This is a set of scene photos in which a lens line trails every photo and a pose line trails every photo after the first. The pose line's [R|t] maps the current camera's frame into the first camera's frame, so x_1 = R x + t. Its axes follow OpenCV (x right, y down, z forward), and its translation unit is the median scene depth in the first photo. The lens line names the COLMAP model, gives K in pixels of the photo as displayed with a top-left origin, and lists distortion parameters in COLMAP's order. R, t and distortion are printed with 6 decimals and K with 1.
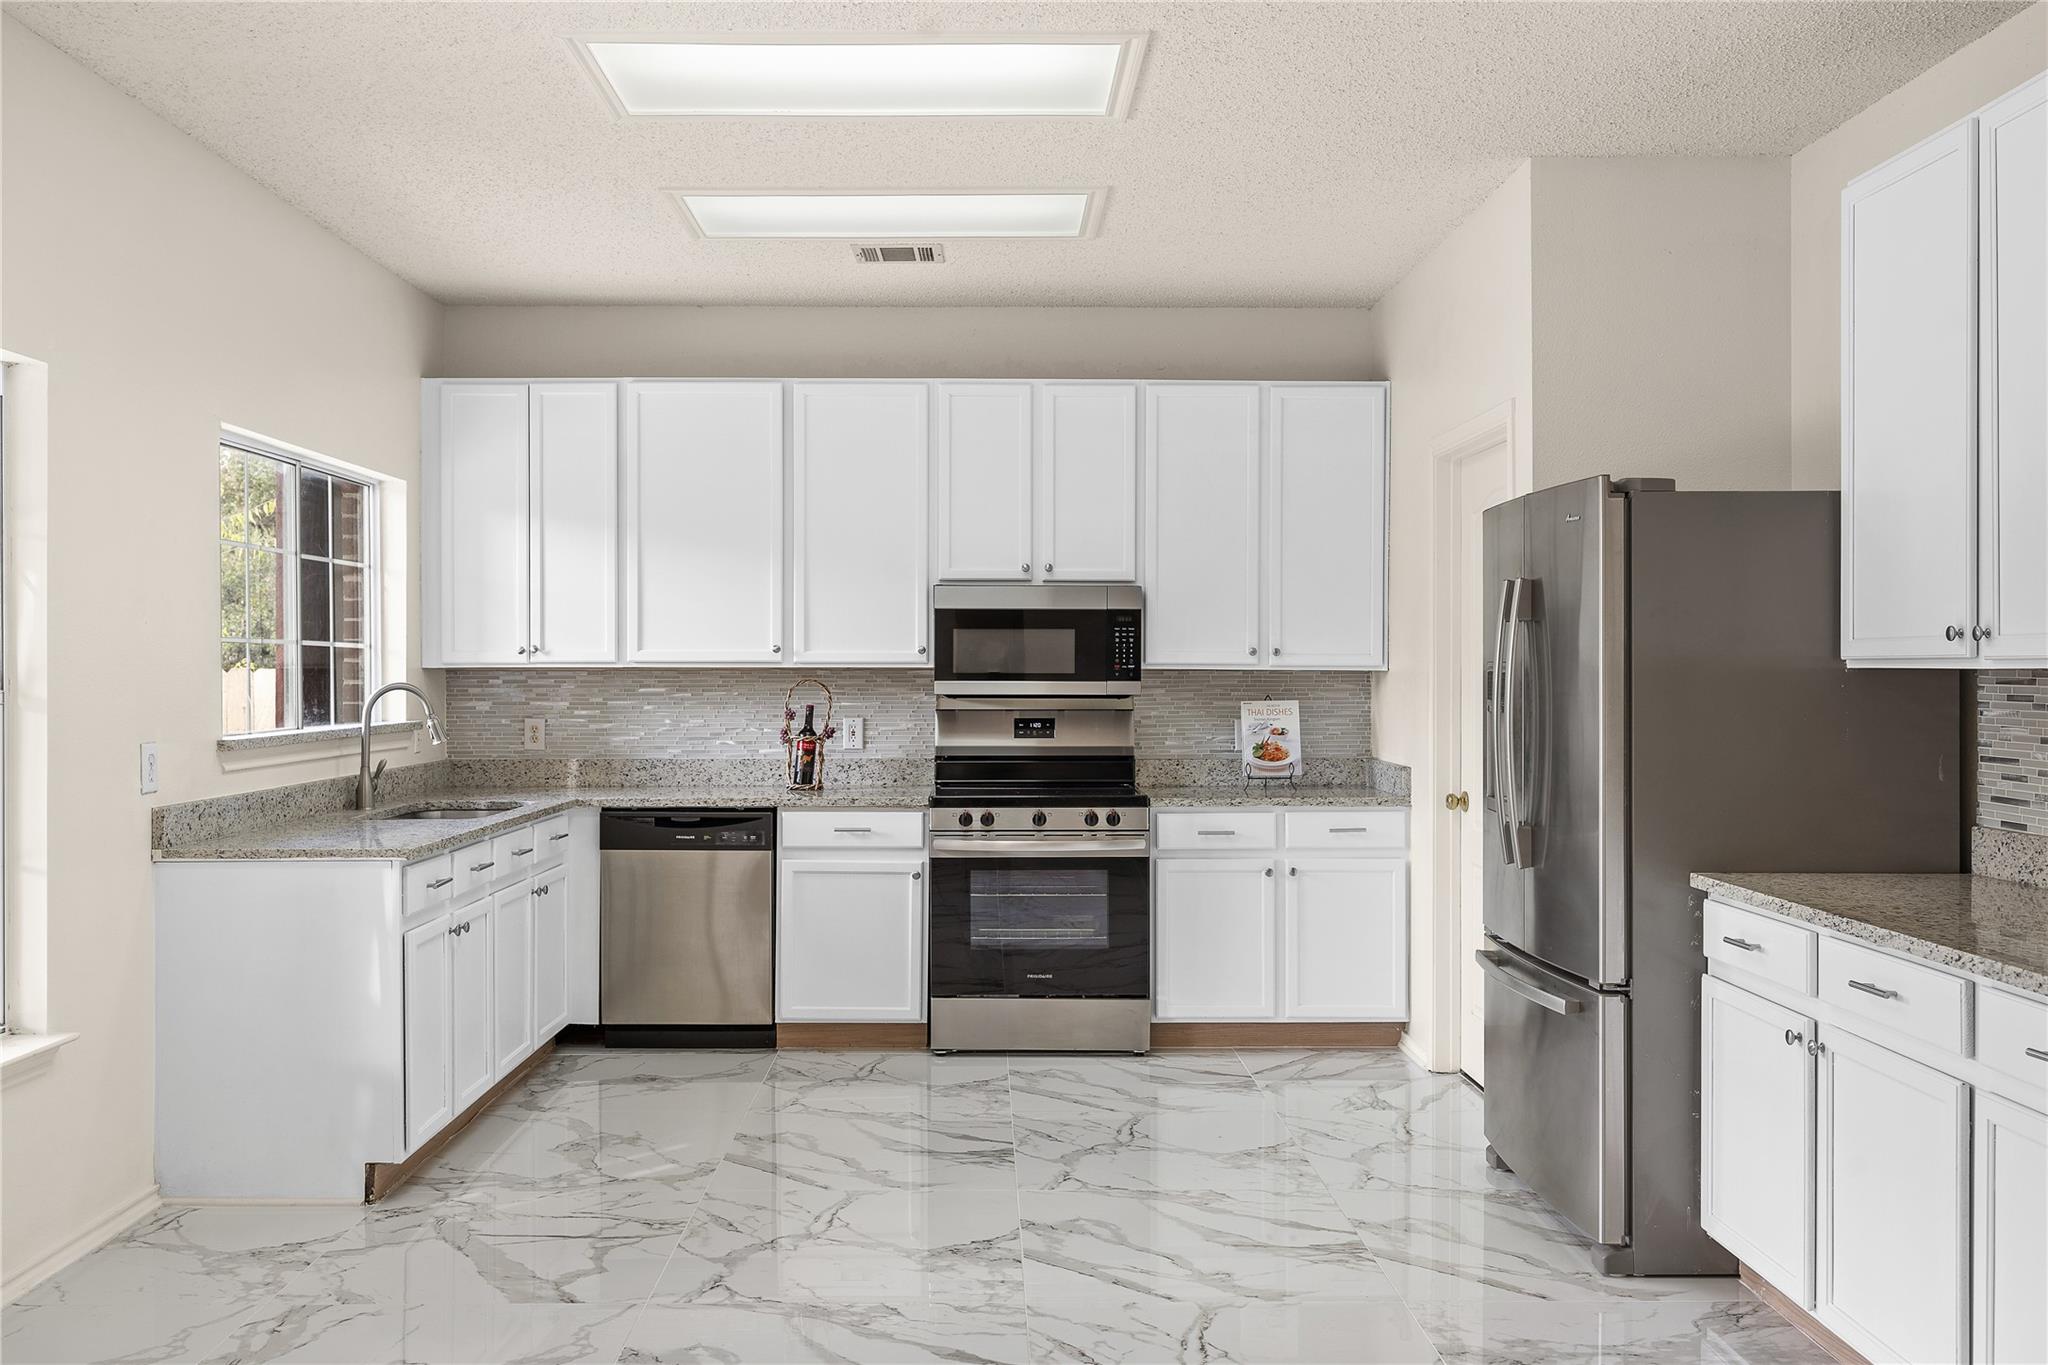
lens RADIAL K [[1737.6, 0, 1007.9], [0, 1737.6, 683.7], [0, 0, 1]] dist [0.006663, -0.001313]
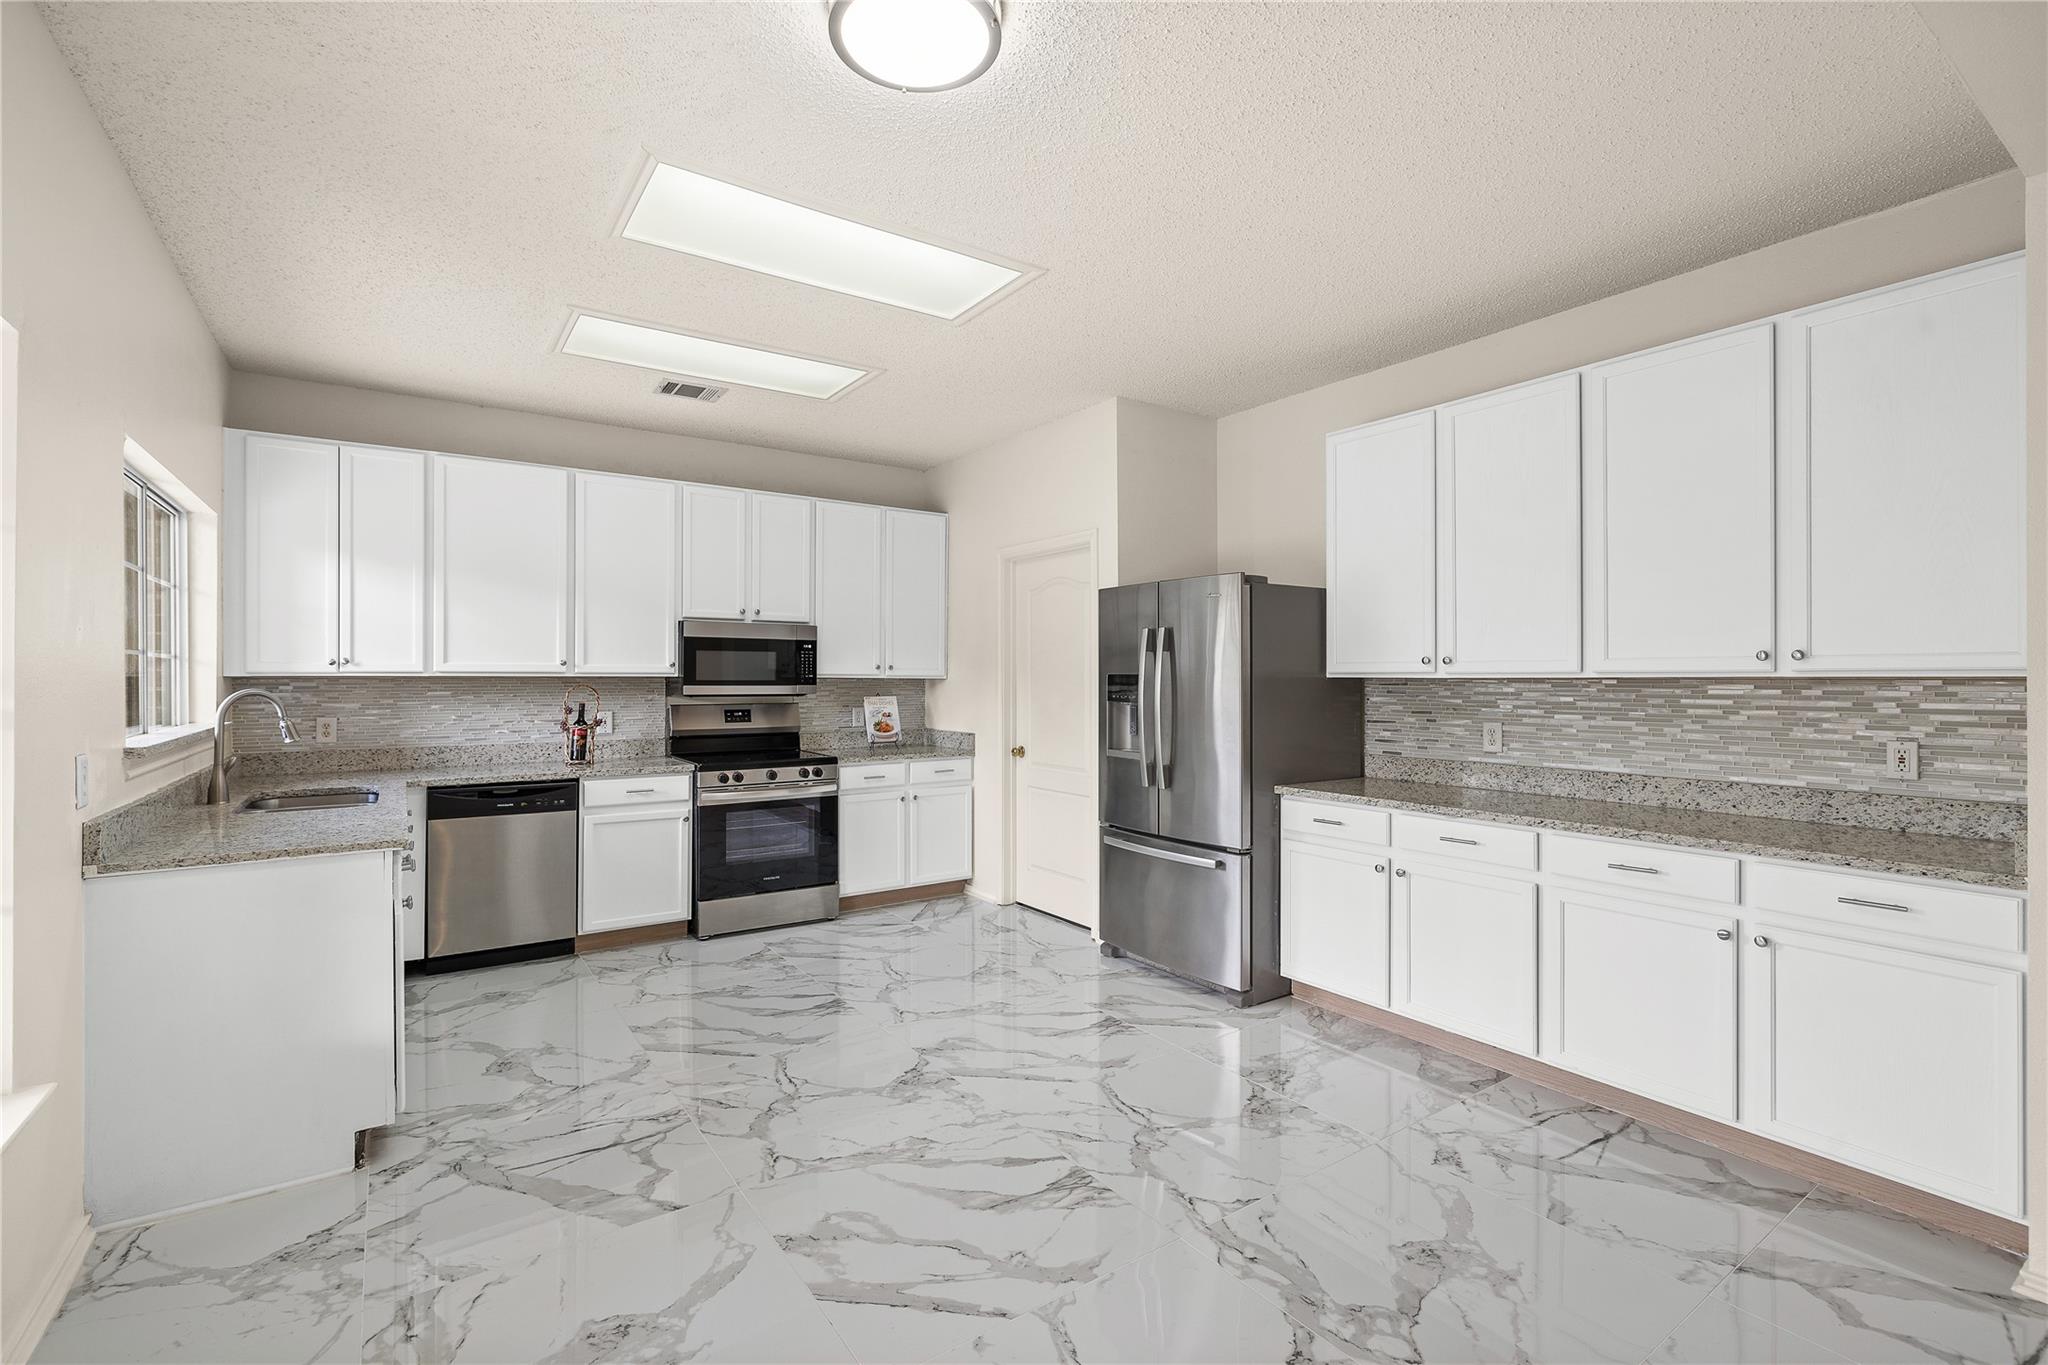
lens RADIAL K [[904.2, 0, 1017.3], [0, 904.2, 677.9], [0, 0, 1]] dist [-0.001153, 0.001257]
pose [[0.831696, -0.000073, 0.555231, -0.265650], [0.004435, 0.999969, -0.006511, -0.002107], [-0.555213, 0.007878, 0.831671, 0.233728]]
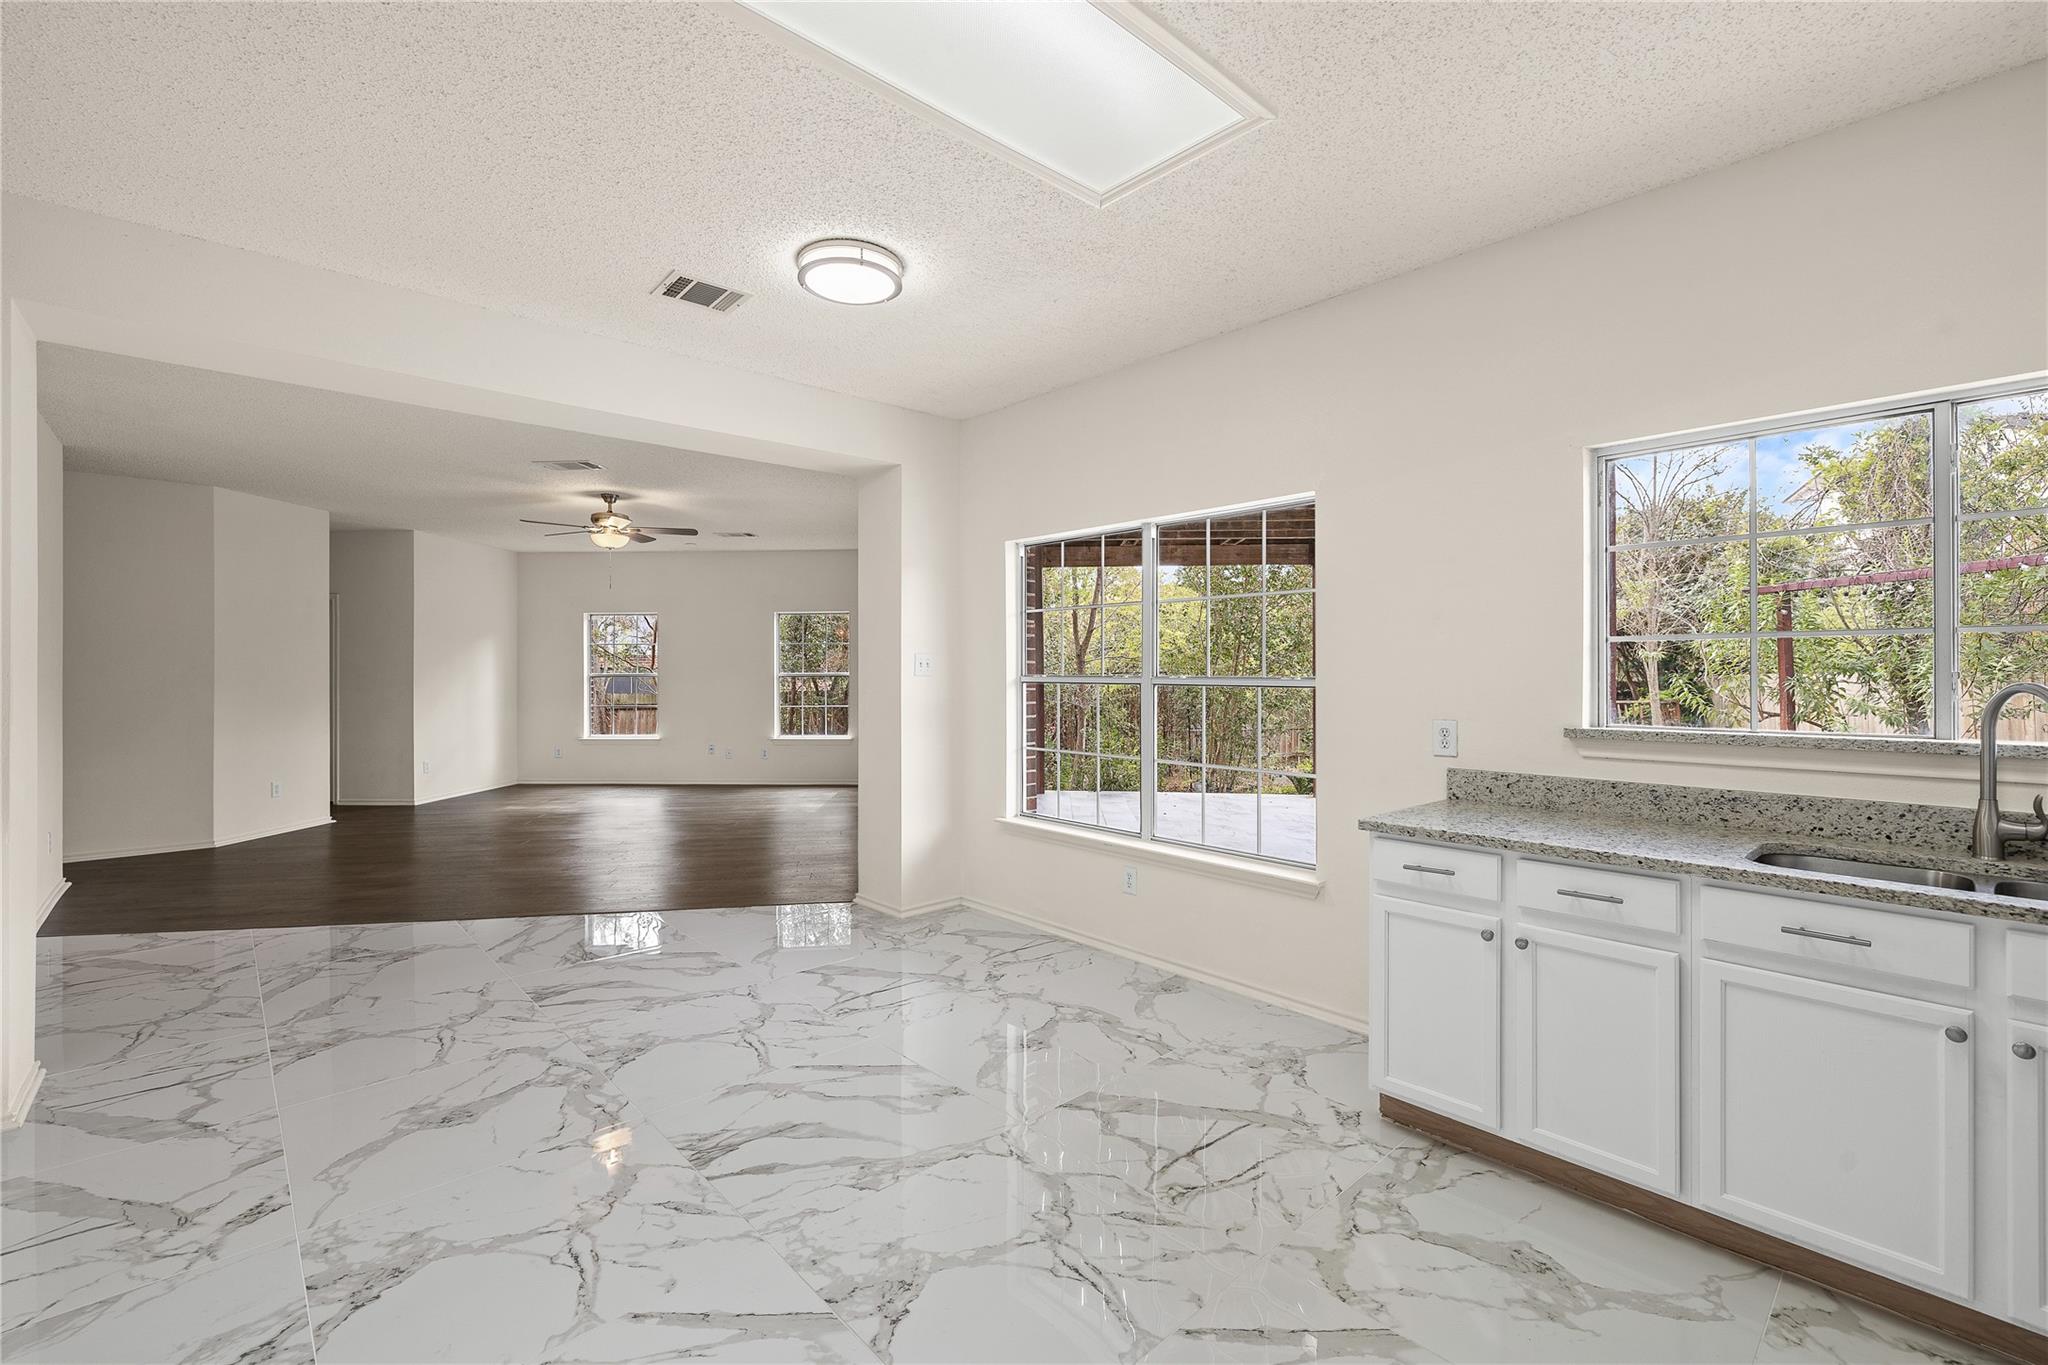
lens RADIAL K [[873.8, 0, 1018.4], [0, 873.8, 675.1], [0, 0, 1]] dist [-0.008294, -0.000499]
pose [[-0.747263, 0.003250, -0.664521, 0.169567], [-0.004551, 0.999940, 0.010007, -0.005673], [0.664513, 0.010502, -0.747203, 1.003020]]
